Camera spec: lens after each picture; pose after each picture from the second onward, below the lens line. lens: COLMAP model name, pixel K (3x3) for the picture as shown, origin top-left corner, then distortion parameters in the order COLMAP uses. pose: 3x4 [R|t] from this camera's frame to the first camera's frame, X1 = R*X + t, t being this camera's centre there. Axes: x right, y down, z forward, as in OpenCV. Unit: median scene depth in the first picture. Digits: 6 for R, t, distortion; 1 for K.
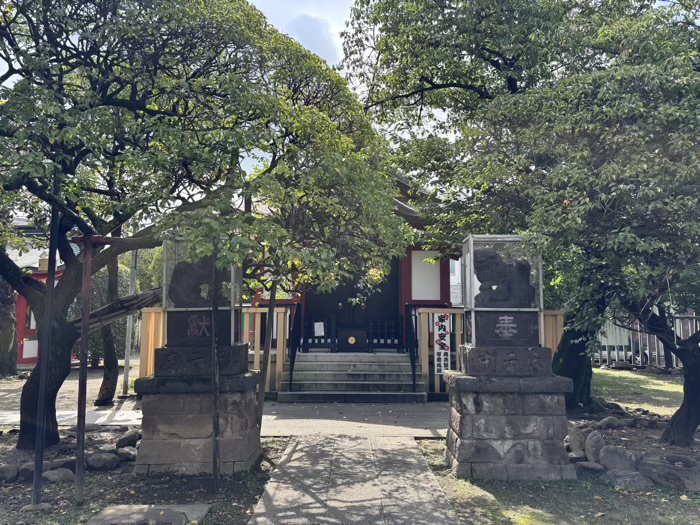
lens RADIAL K [[519.2, 0, 352.4], [0, 519.2, 265.6], [0, 0, 1]] dist [0.043027, -0.045551]
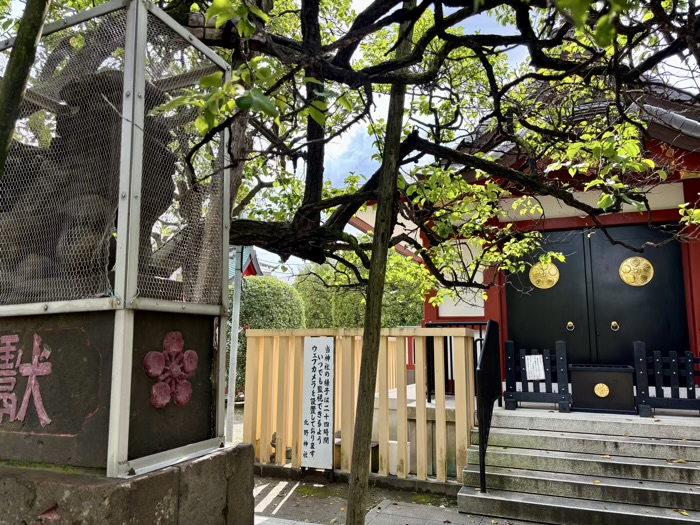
lens RADIAL K [[538.0, 0, 314.6], [0, 538.0, 259.1], [0, 0, 1]] dist [0.006647, -0.044312]
pose [[0.903843, -0.057874, -0.423932, -0.029034], [0.033389, 0.997329, -0.064967, 0.040331], [0.426559, 0.044565, 0.903361, 0.414838]]
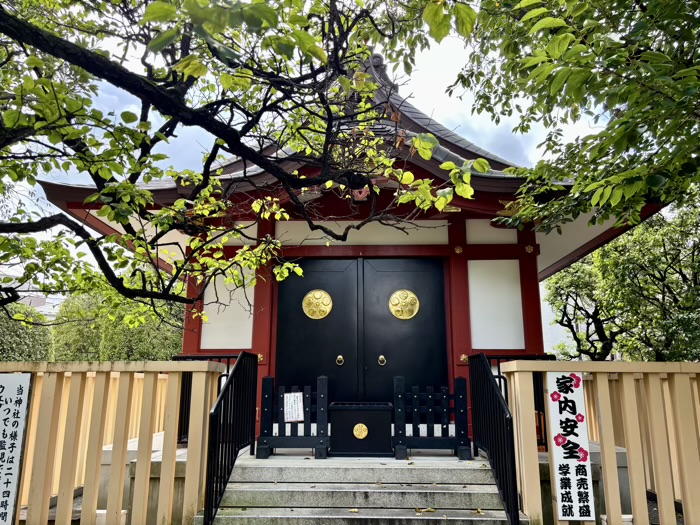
lens RADIAL K [[536.5, 0, 350.0], [0, 536.5, 262.5], [0, 0, 1]] dist [0.039263, -0.106399]
pose [[0.999375, -0.010604, -0.033720, 0.008257], [0.006575, 0.993059, -0.117435, 0.052219], [0.034731, 0.117140, 0.992508, 0.533742]]
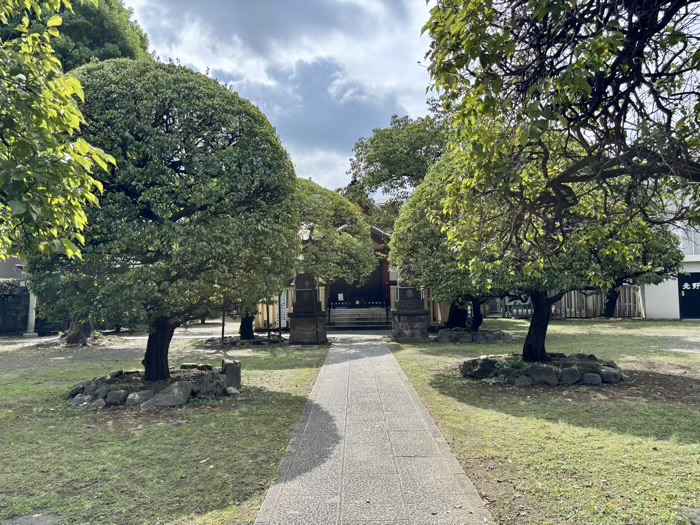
lens RADIAL K [[519.2, 0, 352.4], [0, 519.2, 265.6], [0, 0, 1]] dist [0.043027, -0.045551]
pose [[0.999812, -0.018000, -0.007175, -0.003902], [0.018367, 0.998330, 0.054774, -0.112509], [0.006177, -0.054896, 0.998473, -1.043504]]
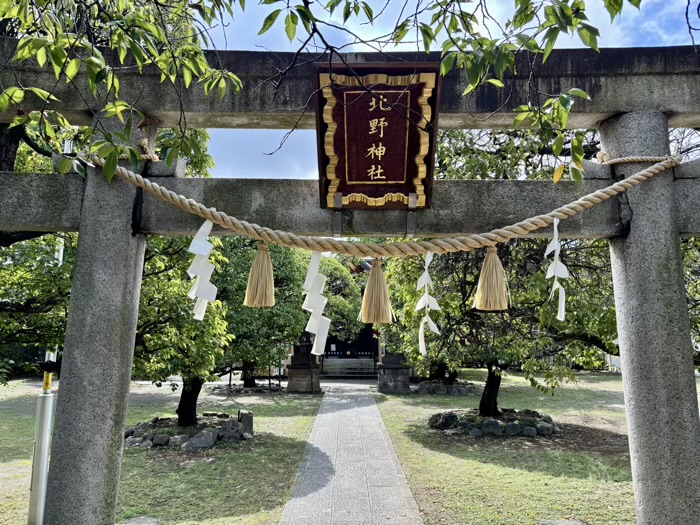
lens RADIAL K [[519.2, 0, 352.4], [0, 519.2, 265.6], [0, 0, 1]] dist [0.043027, -0.045551]
pose [[0.999973, 0.004795, 0.005653, 0.001146], [-0.004686, 0.999806, -0.019126, -0.196642], [-0.005744, 0.019099, 0.999801, -1.290847]]
